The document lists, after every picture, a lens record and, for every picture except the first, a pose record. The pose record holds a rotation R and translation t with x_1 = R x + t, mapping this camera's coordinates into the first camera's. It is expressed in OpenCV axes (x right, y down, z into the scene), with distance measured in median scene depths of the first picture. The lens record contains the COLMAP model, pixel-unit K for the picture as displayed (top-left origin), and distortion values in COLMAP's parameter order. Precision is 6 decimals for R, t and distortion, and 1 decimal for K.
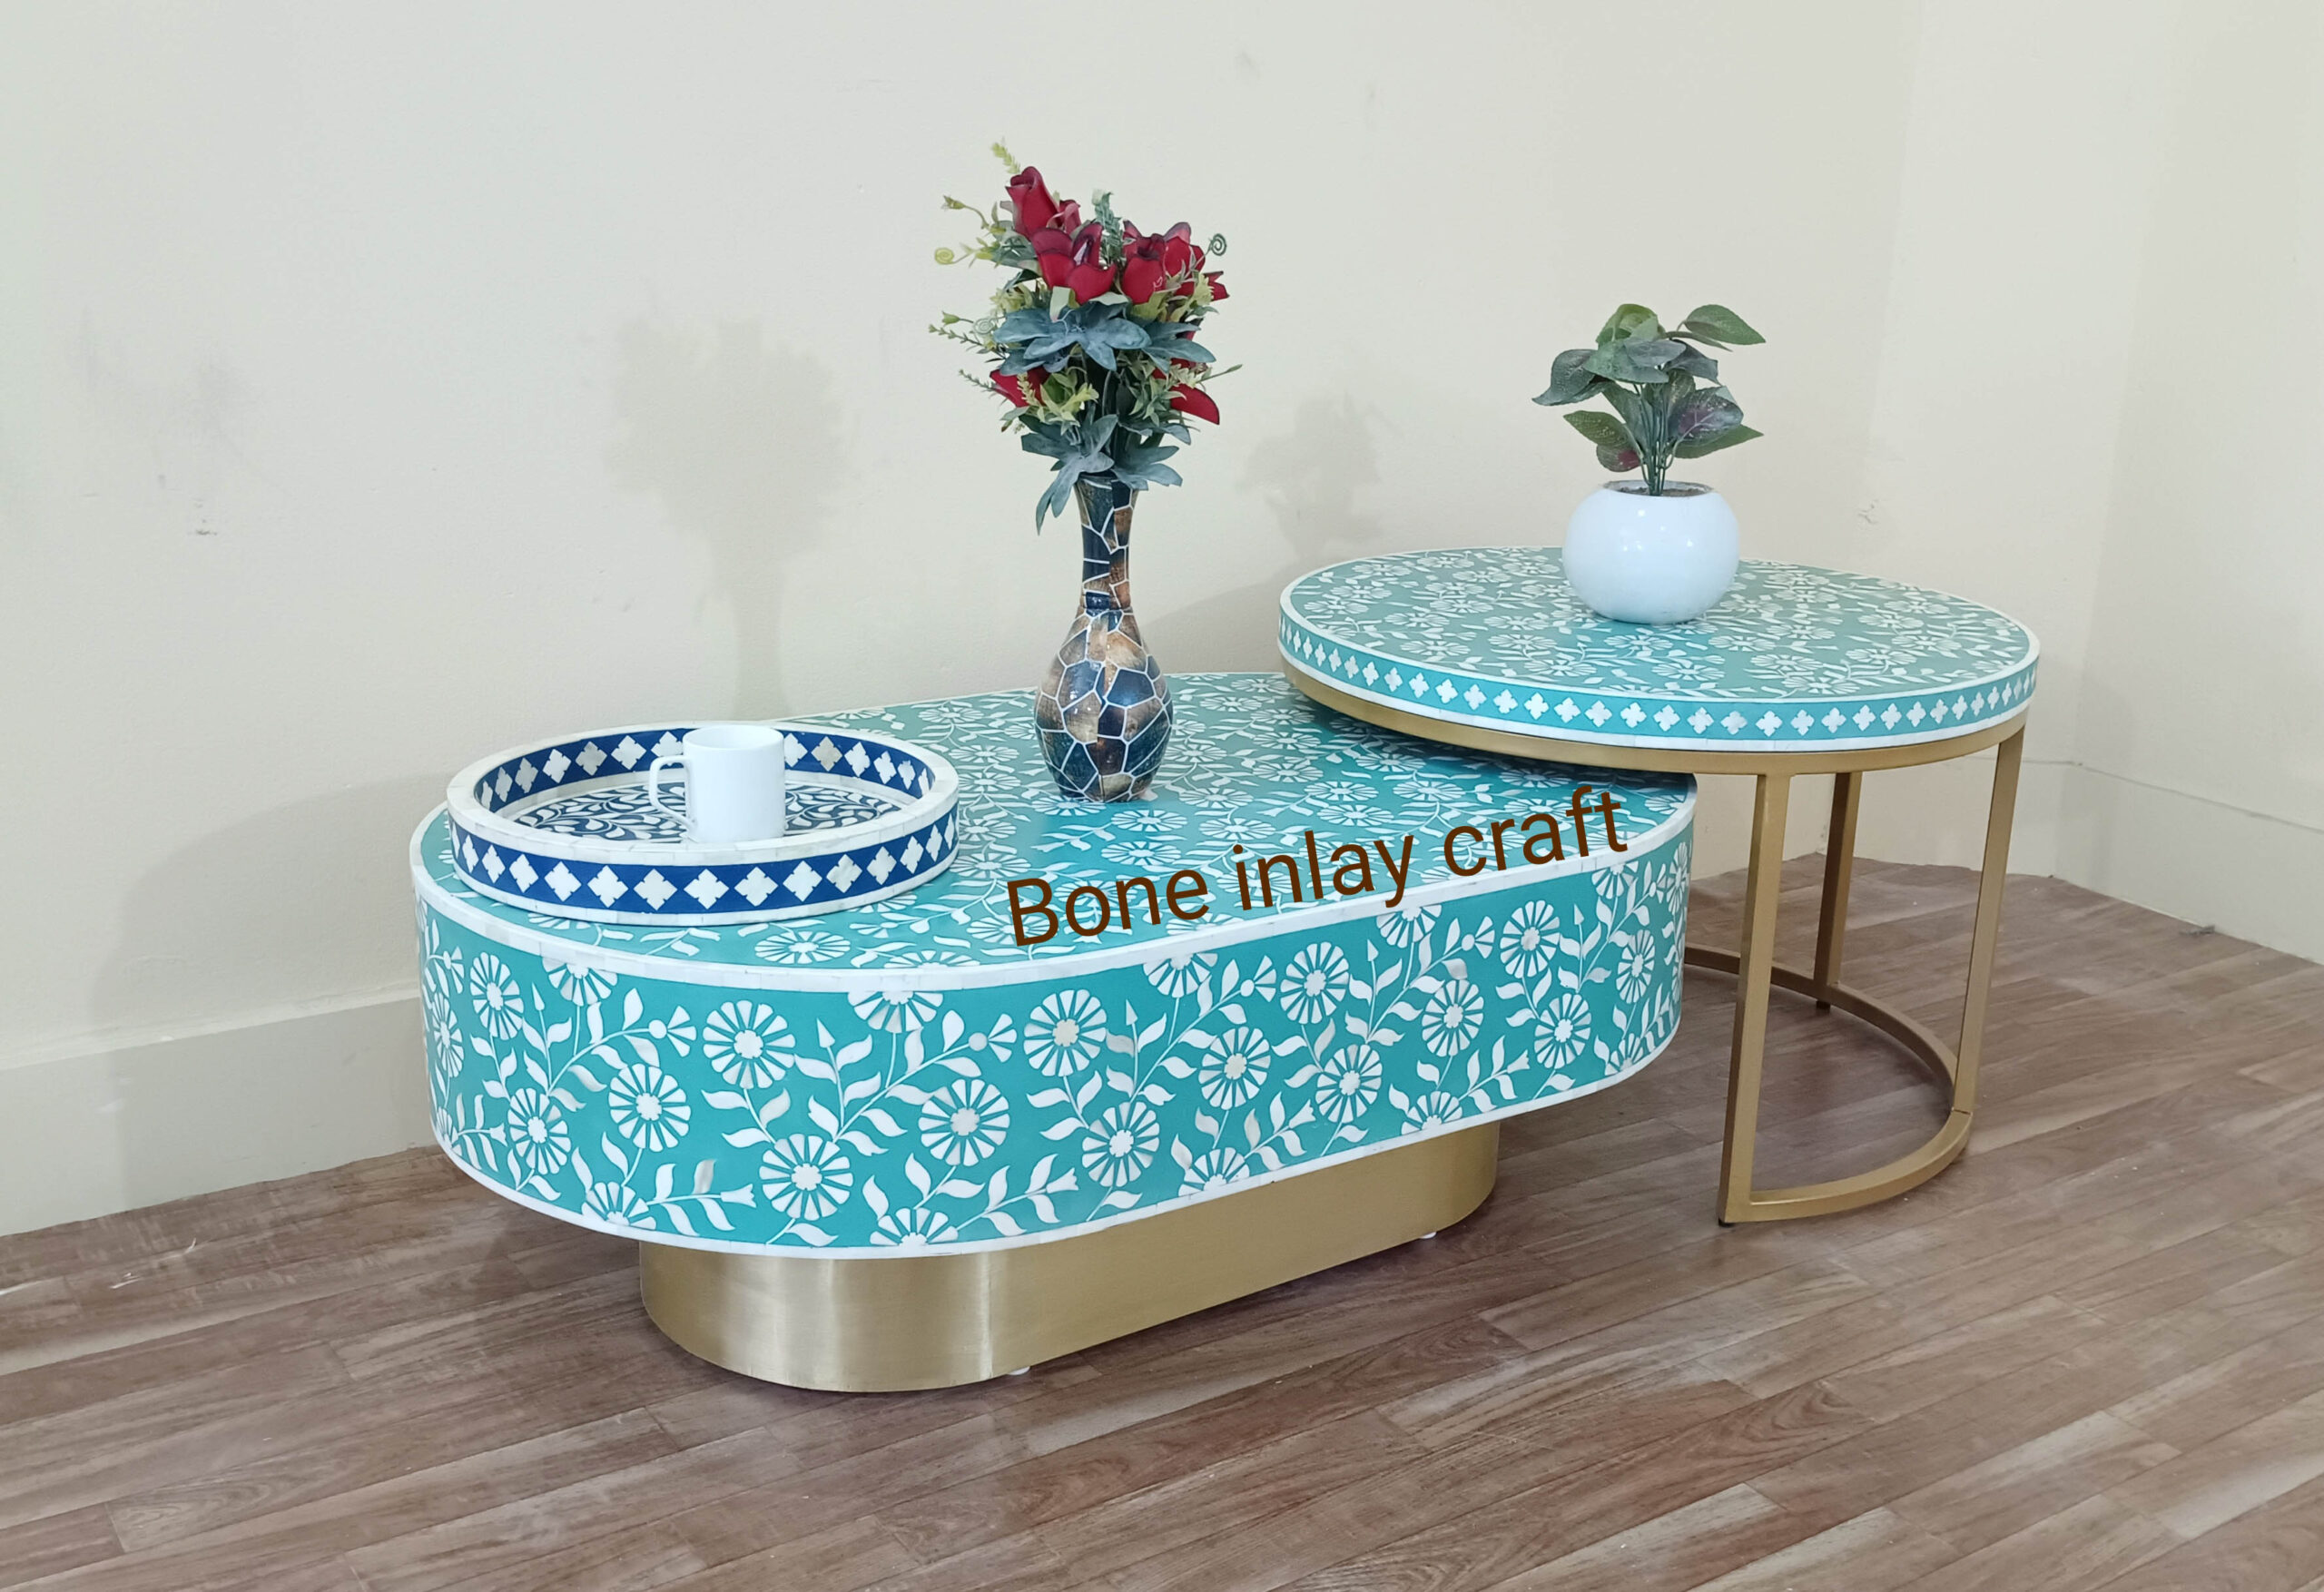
lens RADIAL K [[2294.1, 0, 1231.8], [0, 2294.1, 819.3], [0, 0, 1]] dist [0.039605, 0.000000]
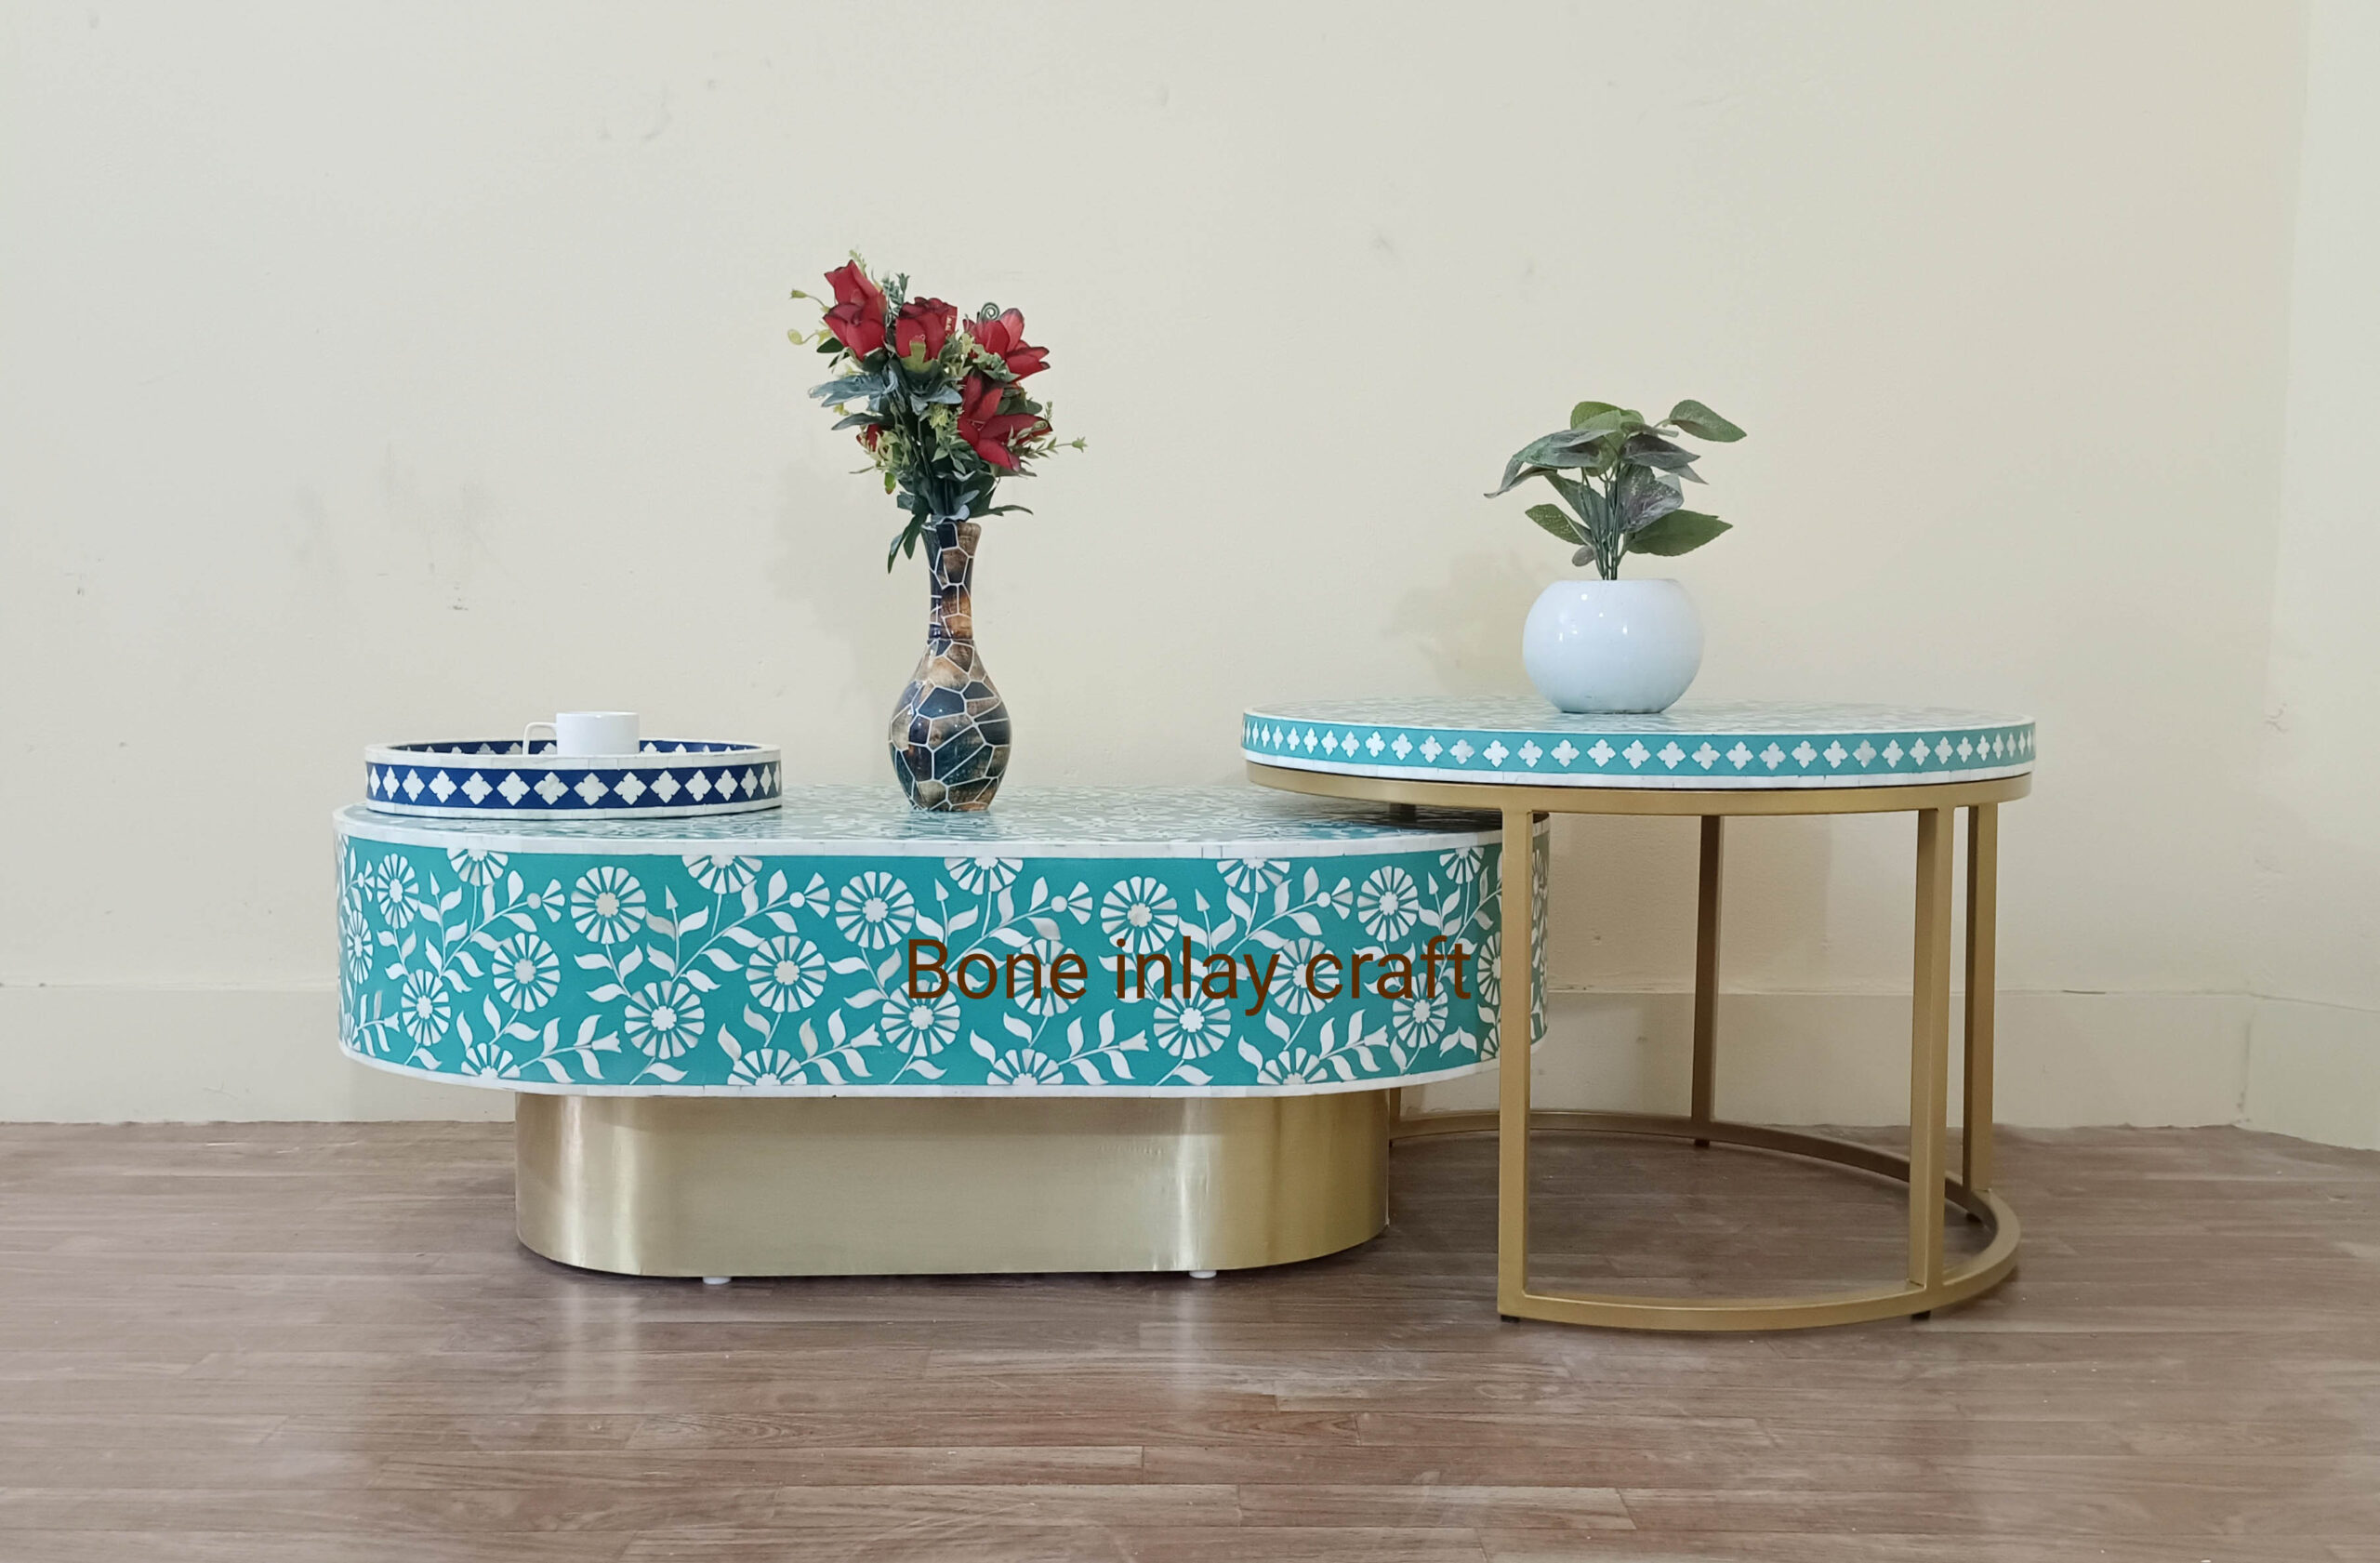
lens RADIAL K [[2320.3, 0, 1216.2], [0, 2320.3, 780.0], [0, 0, 1]] dist [0.043571, 0.000000]
pose [[0.841047, 0.012673, -0.540814, 0.723219], [-0.136102, 0.972525, -0.188870, 0.185627], [0.523562, 0.232454, 0.819663, 0.151076]]
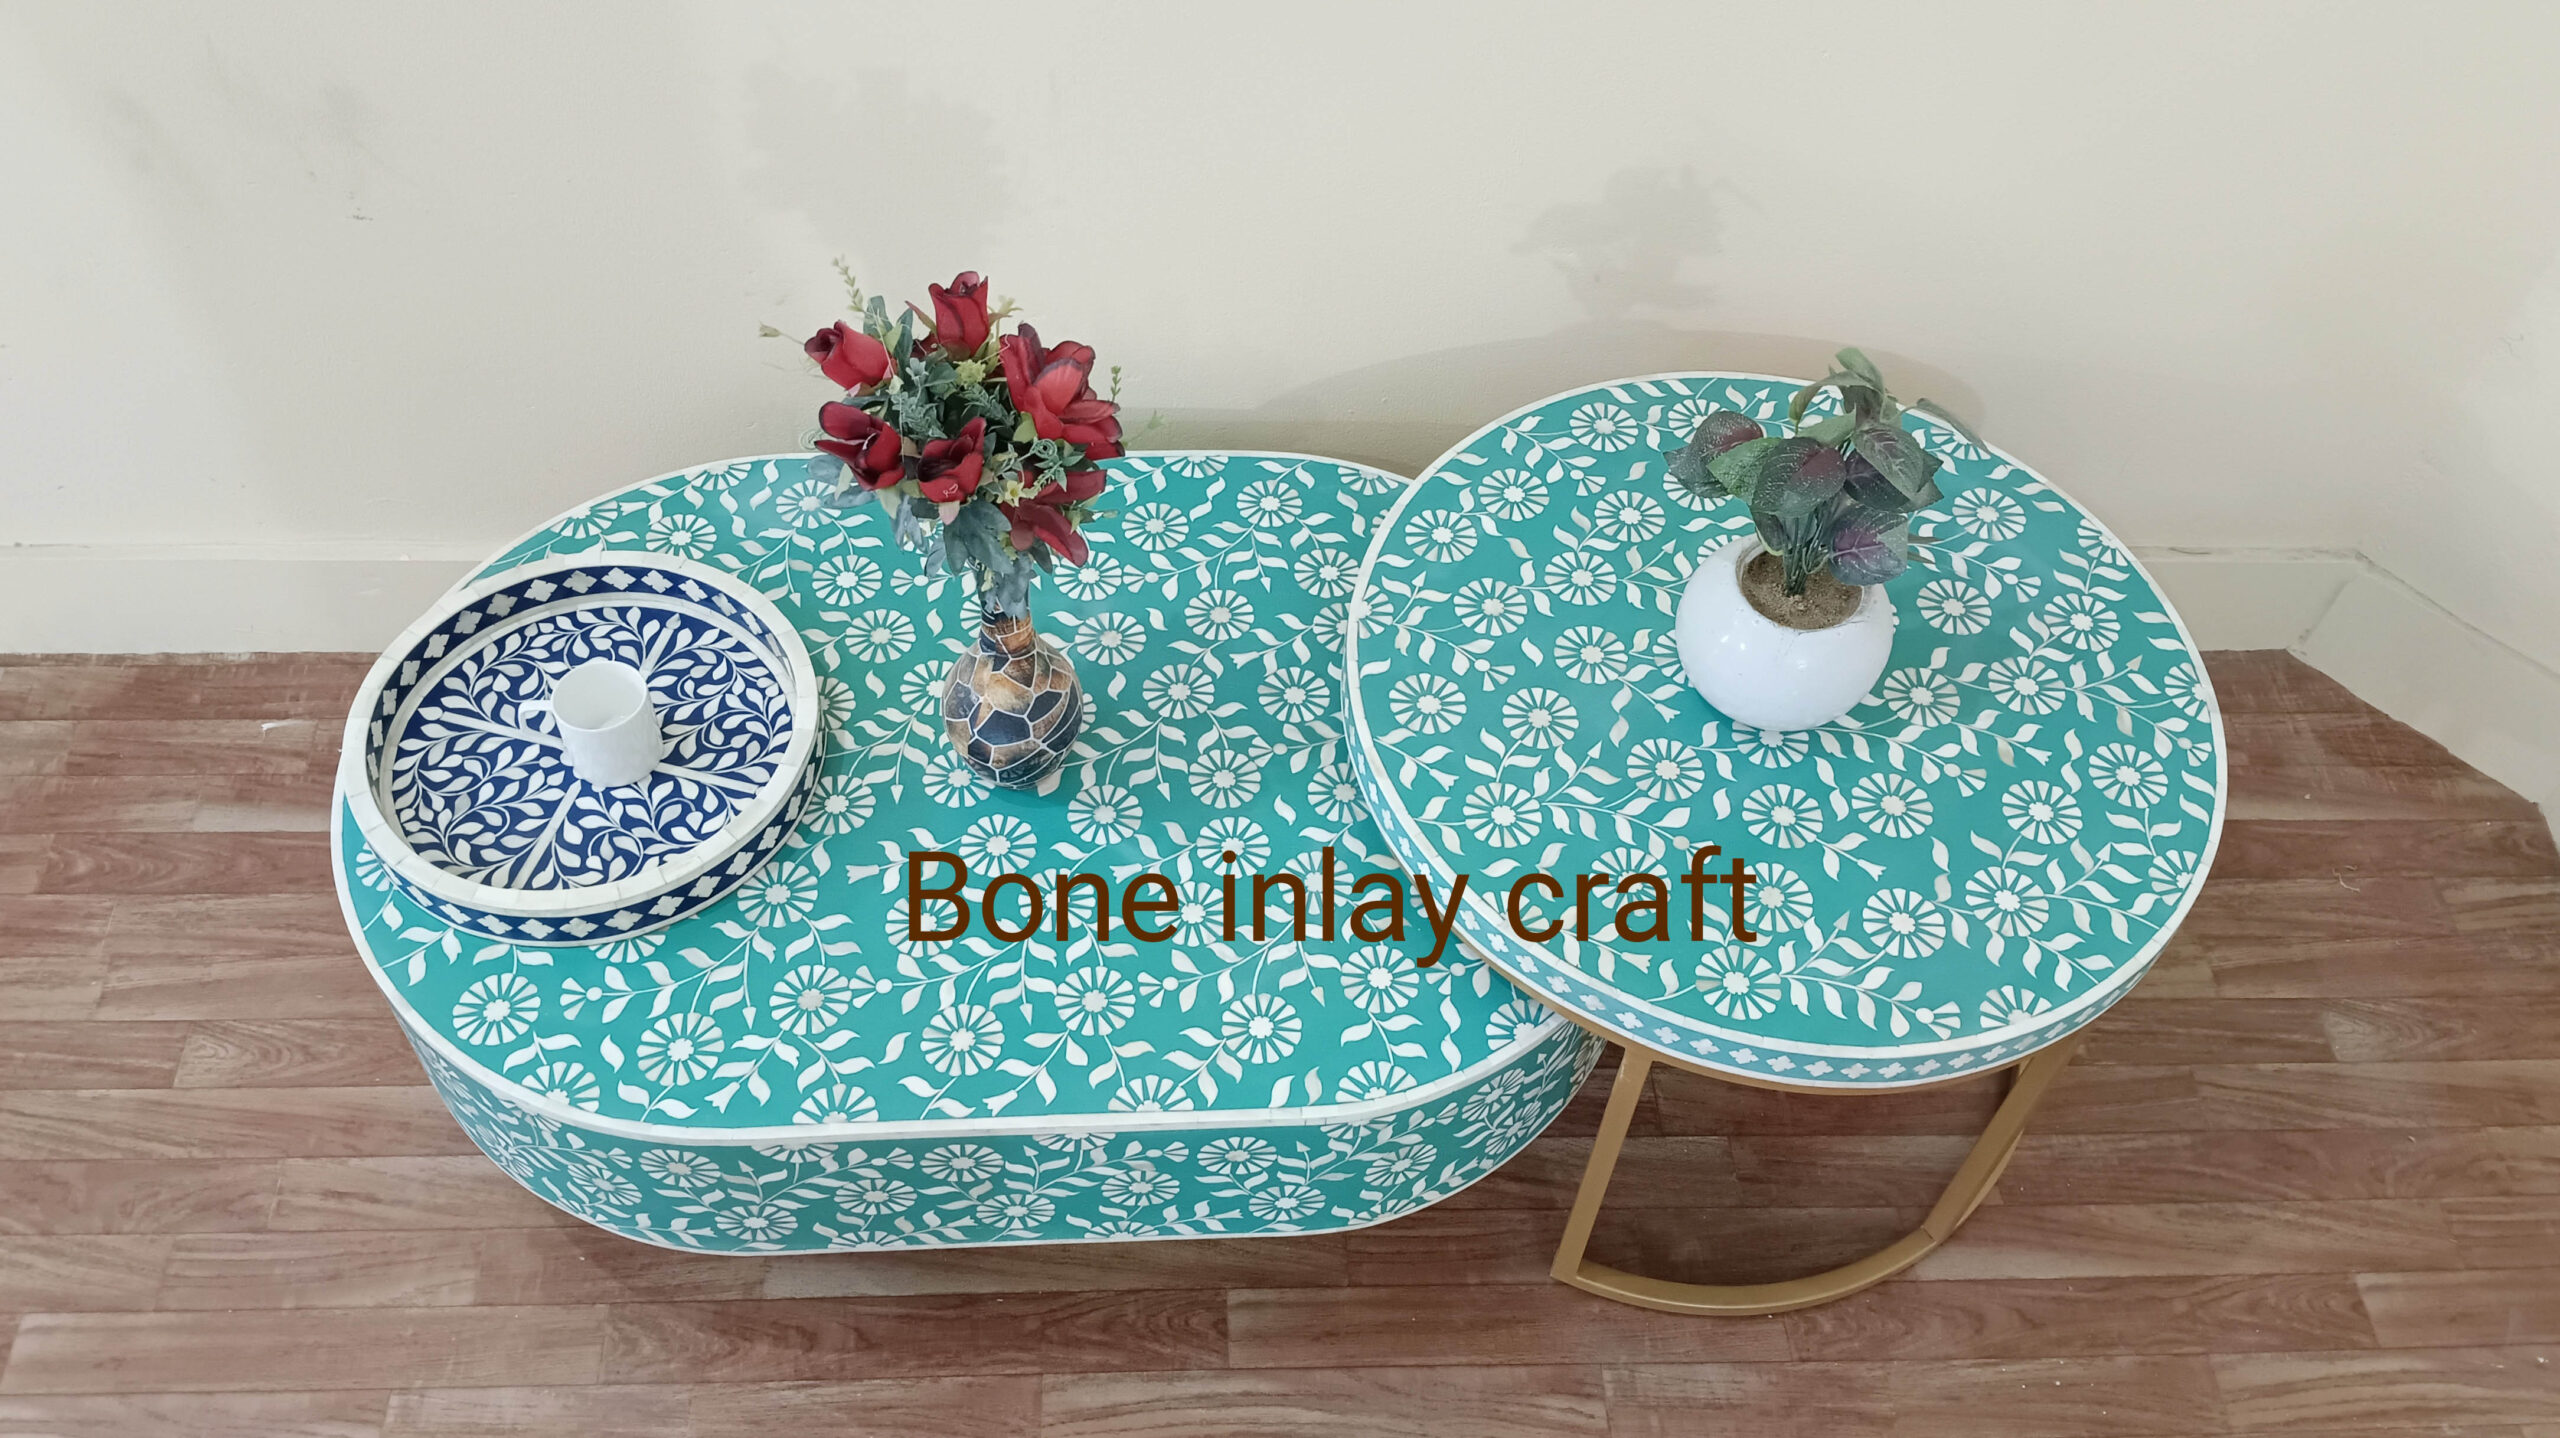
lens RADIAL K [[2102.7, 0, 1313.4], [0, 2102.7, 689.3], [0, 0, 1]] dist [0.051005, -0.066662]
pose [[0.851391, 0.418836, -0.315768, 0.363798], [-0.177436, 0.796482, 0.578042, -0.646552], [0.493608, -0.436111, 0.752435, 0.416806]]
